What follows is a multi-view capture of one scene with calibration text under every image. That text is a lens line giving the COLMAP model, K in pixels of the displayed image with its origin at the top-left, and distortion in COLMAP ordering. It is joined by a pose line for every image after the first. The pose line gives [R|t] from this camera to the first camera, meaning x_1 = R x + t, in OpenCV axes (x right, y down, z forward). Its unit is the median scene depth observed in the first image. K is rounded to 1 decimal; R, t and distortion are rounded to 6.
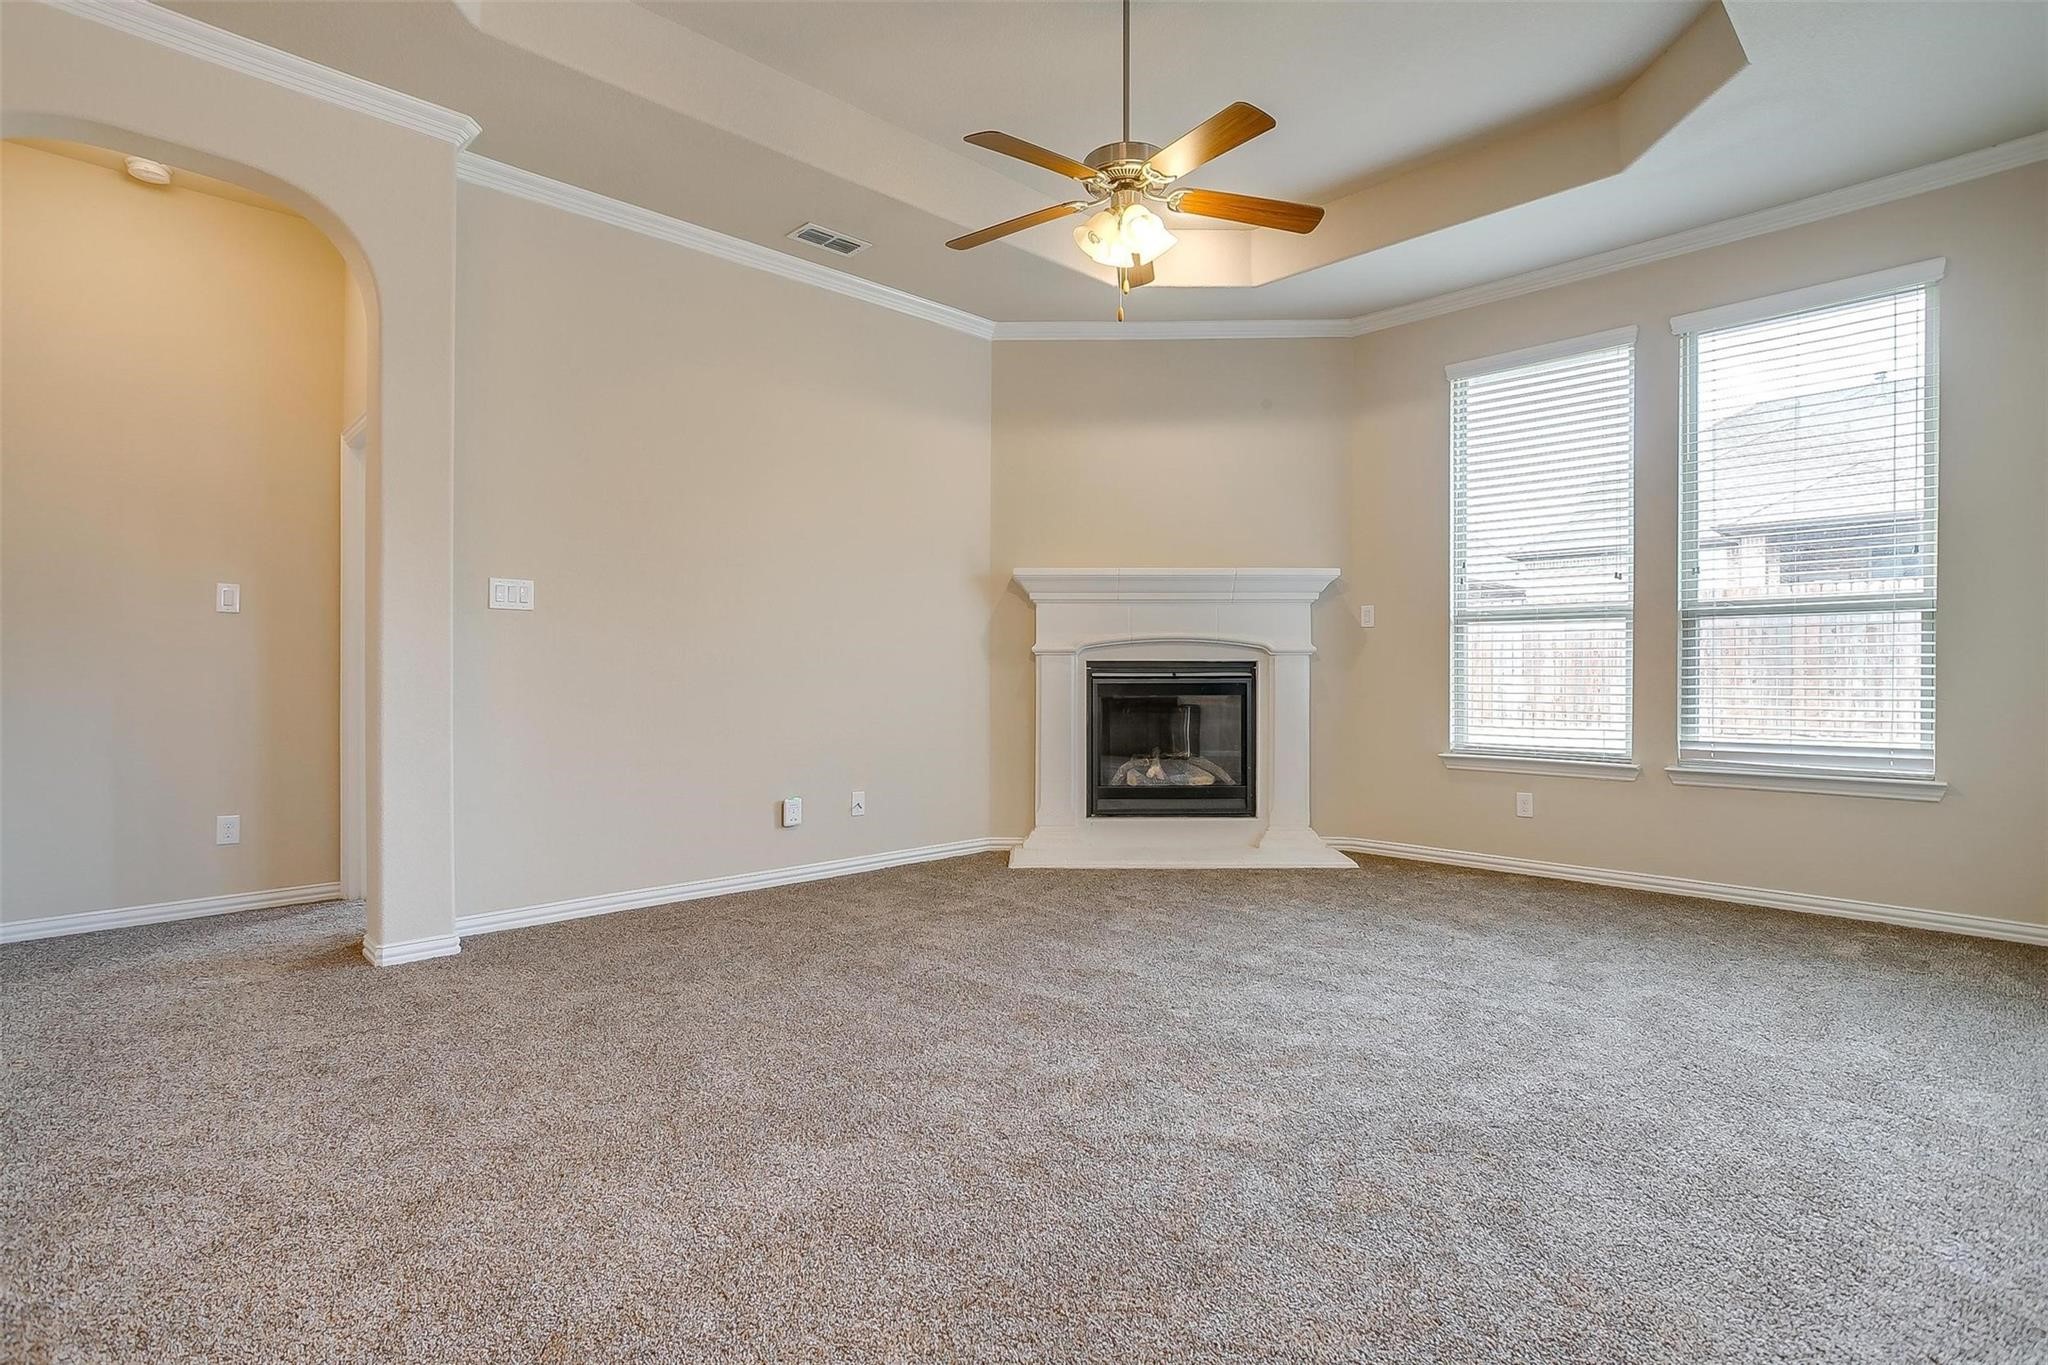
lens RADIAL K [[986.3, 0, 1016.5], [0, 986.3, 669.0], [0, 0, 1]] dist [-0.034433, 0.015164]
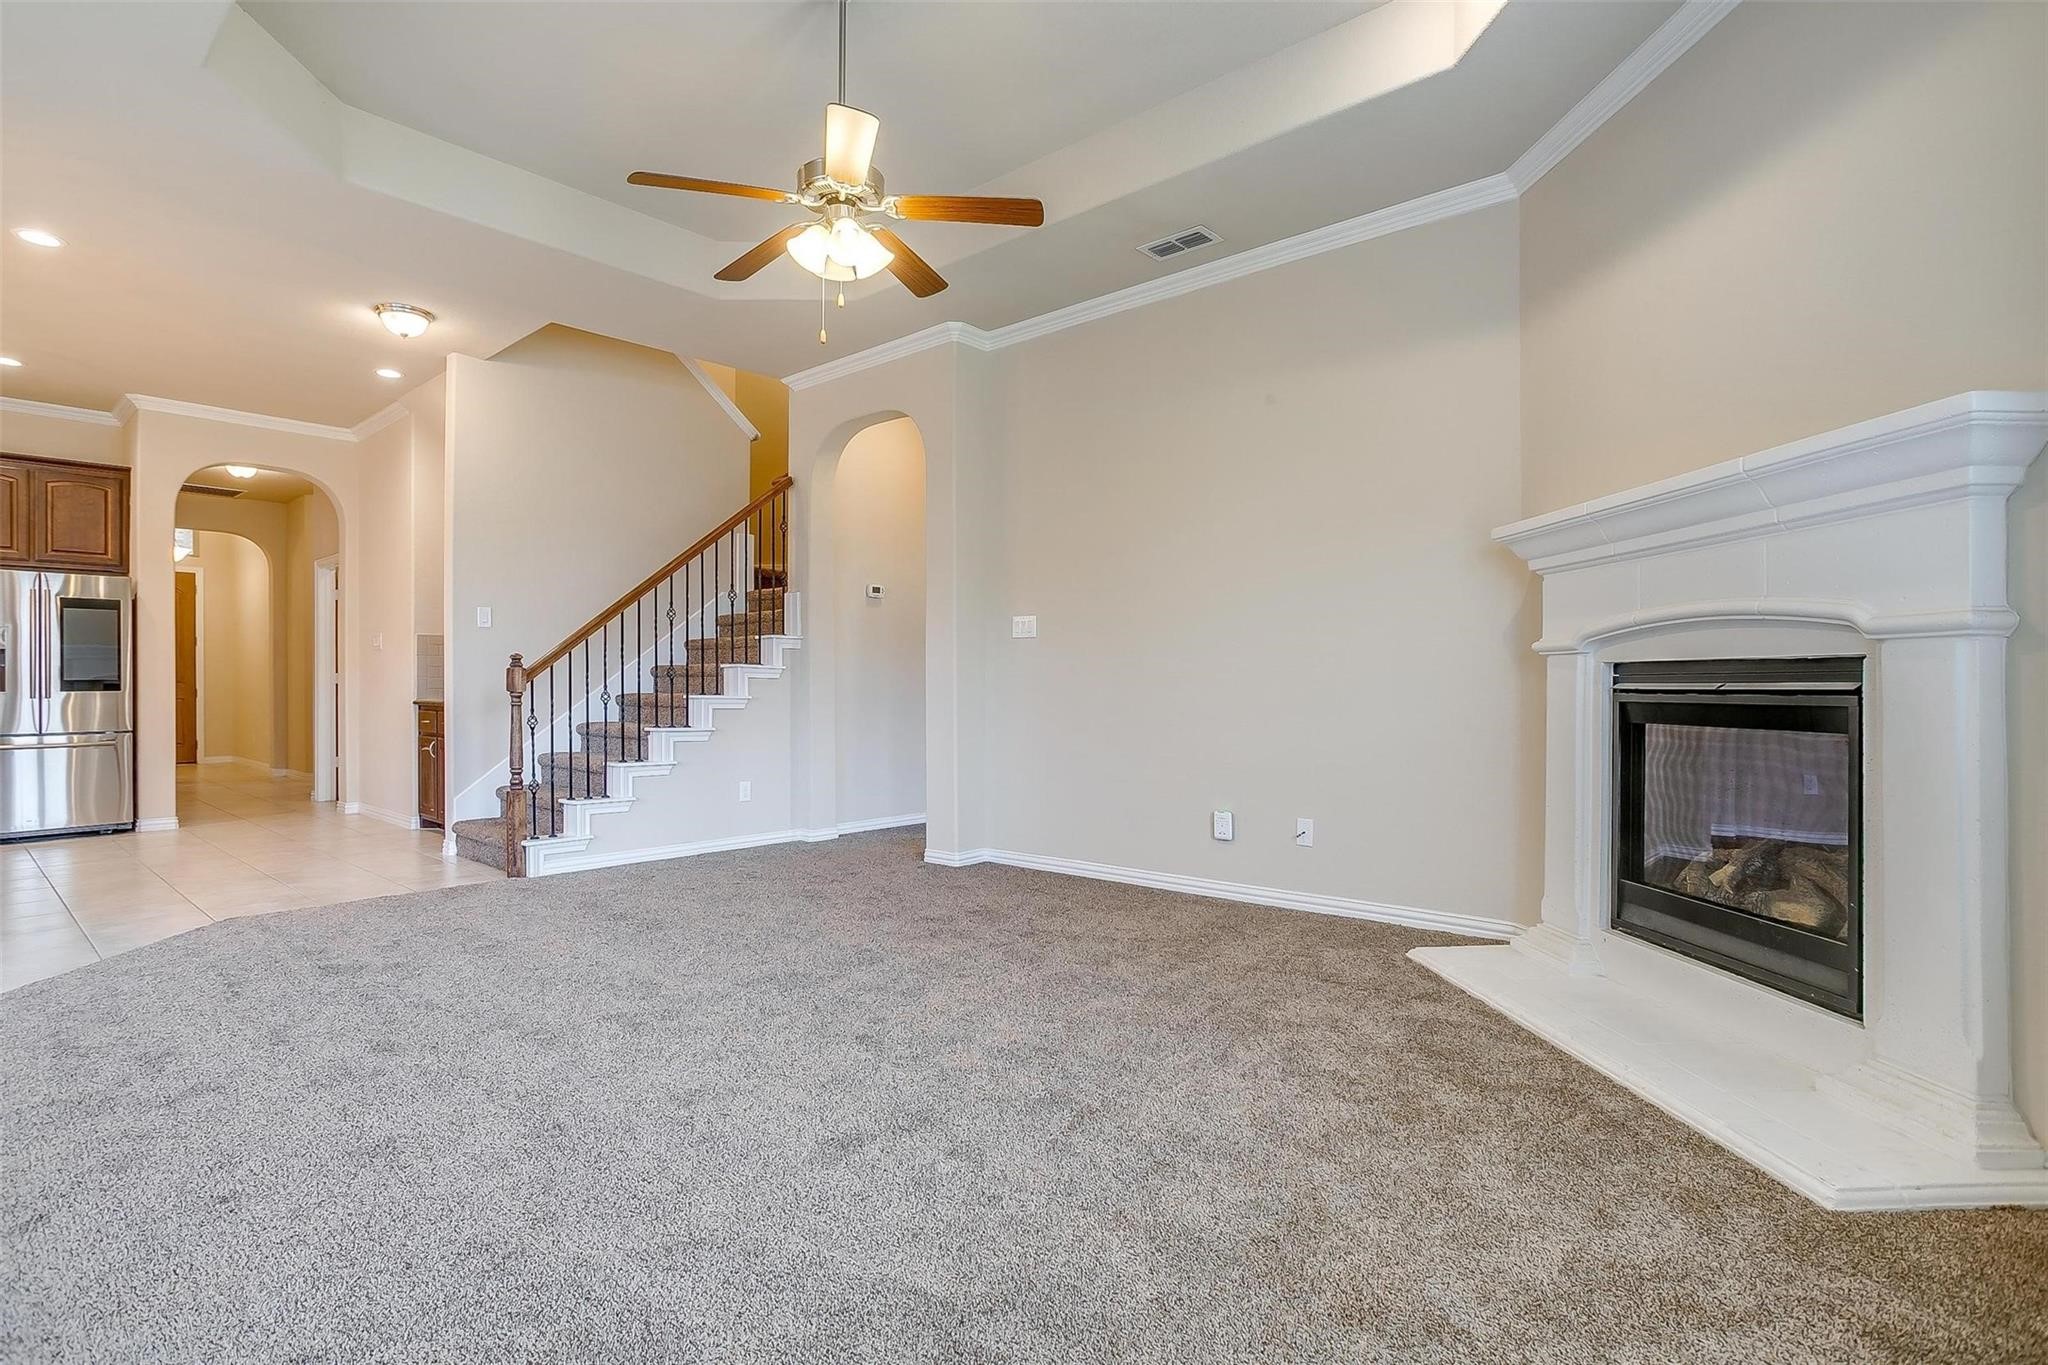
lens RADIAL K [[986.3, 0, 1006.4], [0, 986.3, 676.6], [0, 0, 1]] dist [-0.034433, 0.015164]
pose [[0.078274, -0.008345, -0.996897, 0.629373], [0.005830, 0.999952, -0.007913, 0.002494], [0.996915, -0.005192, 0.078318, 0.601683]]
